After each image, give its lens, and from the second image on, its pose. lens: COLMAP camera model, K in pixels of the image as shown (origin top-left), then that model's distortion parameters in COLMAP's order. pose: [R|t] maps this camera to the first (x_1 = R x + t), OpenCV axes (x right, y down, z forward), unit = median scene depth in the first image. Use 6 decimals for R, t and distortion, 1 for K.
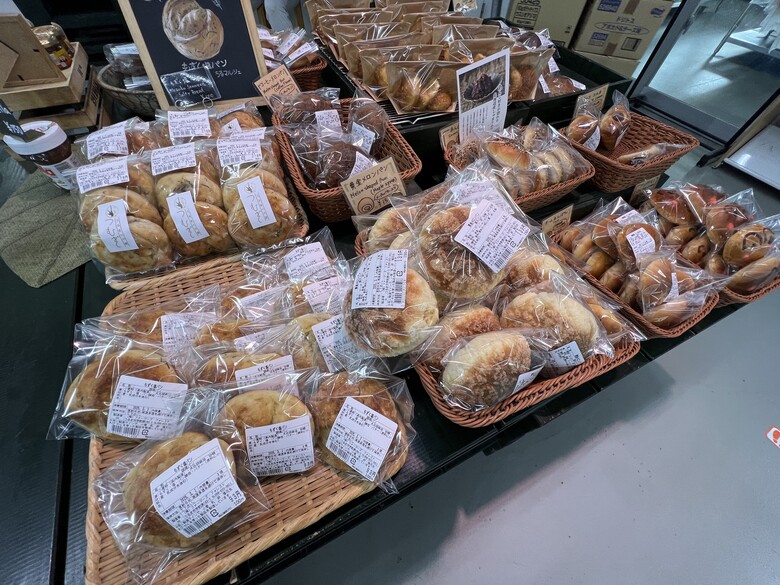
lens RADIAL K [[308.8, 0, 389.3], [0, 308.8, 290.3], [0, 0, 1]] dist [0.000841, 0.000188]
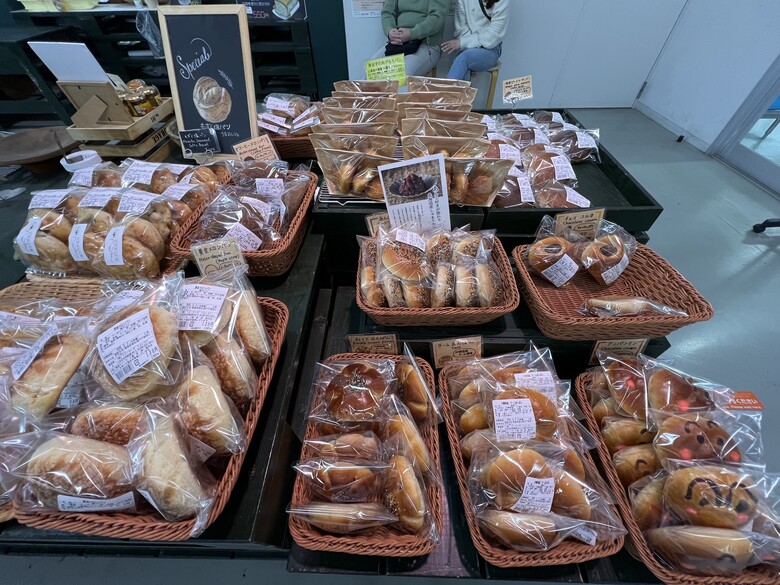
lens RADIAL K [[308.9, 0, 389.9], [0, 308.9, 293.6], [0, 0, 1]] dist [-0.003064, 0.000273]
pose [[0.890322, 0.310217, -0.333304, 0.663304], [-0.343770, 0.937961, -0.045287, -0.282919], [0.298578, 0.154900, 0.941731, 0.141288]]
